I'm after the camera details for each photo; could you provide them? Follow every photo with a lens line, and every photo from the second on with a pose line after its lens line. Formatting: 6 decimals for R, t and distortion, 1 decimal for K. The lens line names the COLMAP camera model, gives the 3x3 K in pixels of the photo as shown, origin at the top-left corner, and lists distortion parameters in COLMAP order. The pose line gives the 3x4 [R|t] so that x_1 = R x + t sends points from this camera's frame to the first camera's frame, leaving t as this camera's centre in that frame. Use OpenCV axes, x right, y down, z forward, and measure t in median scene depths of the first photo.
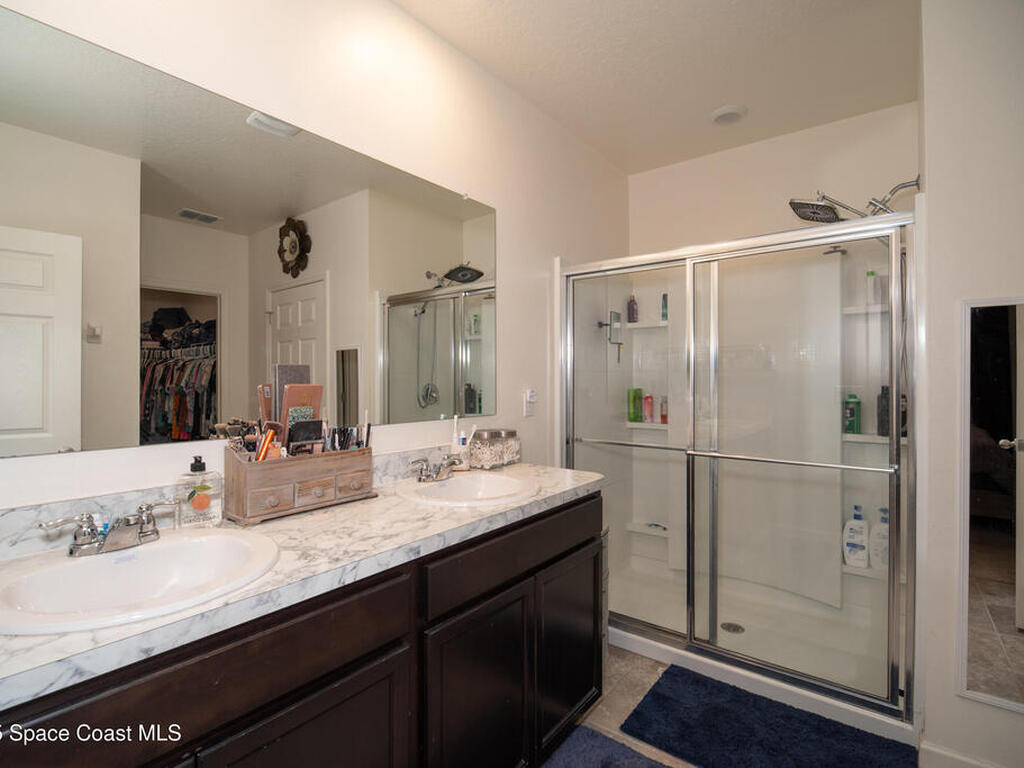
lens RADIAL K [[502.0, 0, 512.0], [0, 502.0, 381.2], [0, 0, 1]] dist [-0.004792, -0.003722]
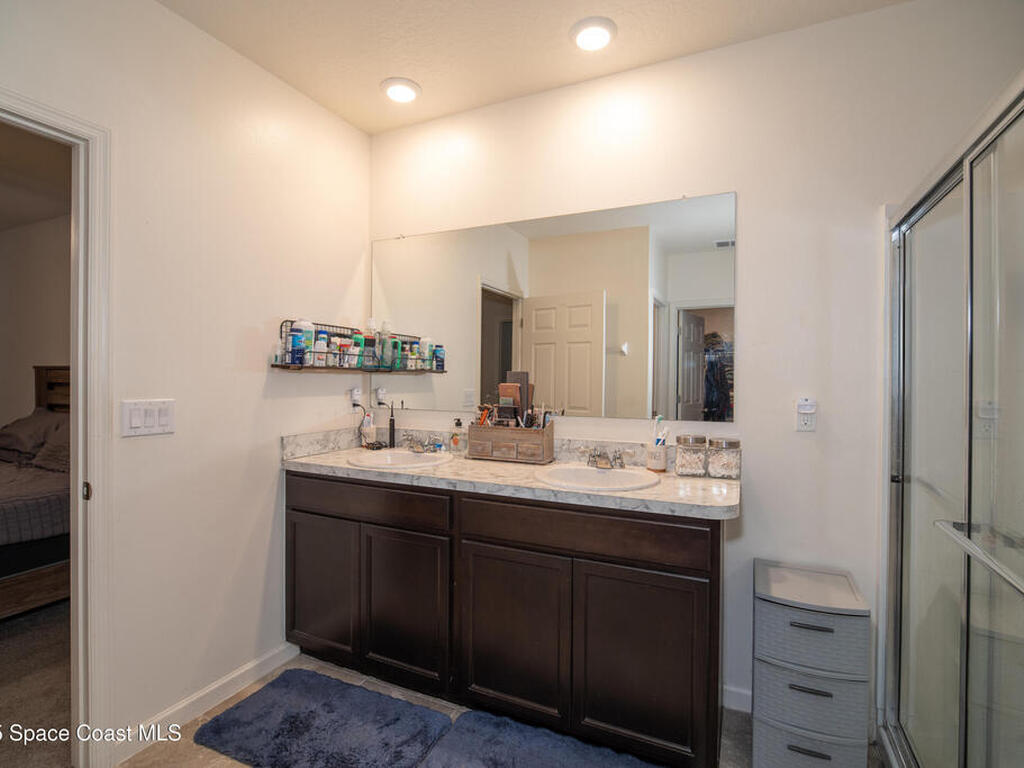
lens RADIAL K [[502.0, 0, 513.8], [0, 502.0, 380.9], [0, 0, 1]] dist [-0.004792, -0.003722]
pose [[0.226987, 0.011605, -0.973829, 1.383642], [-0.009622, 0.999907, 0.009673, -0.021757], [0.973850, 0.007174, 0.227077, 0.773973]]
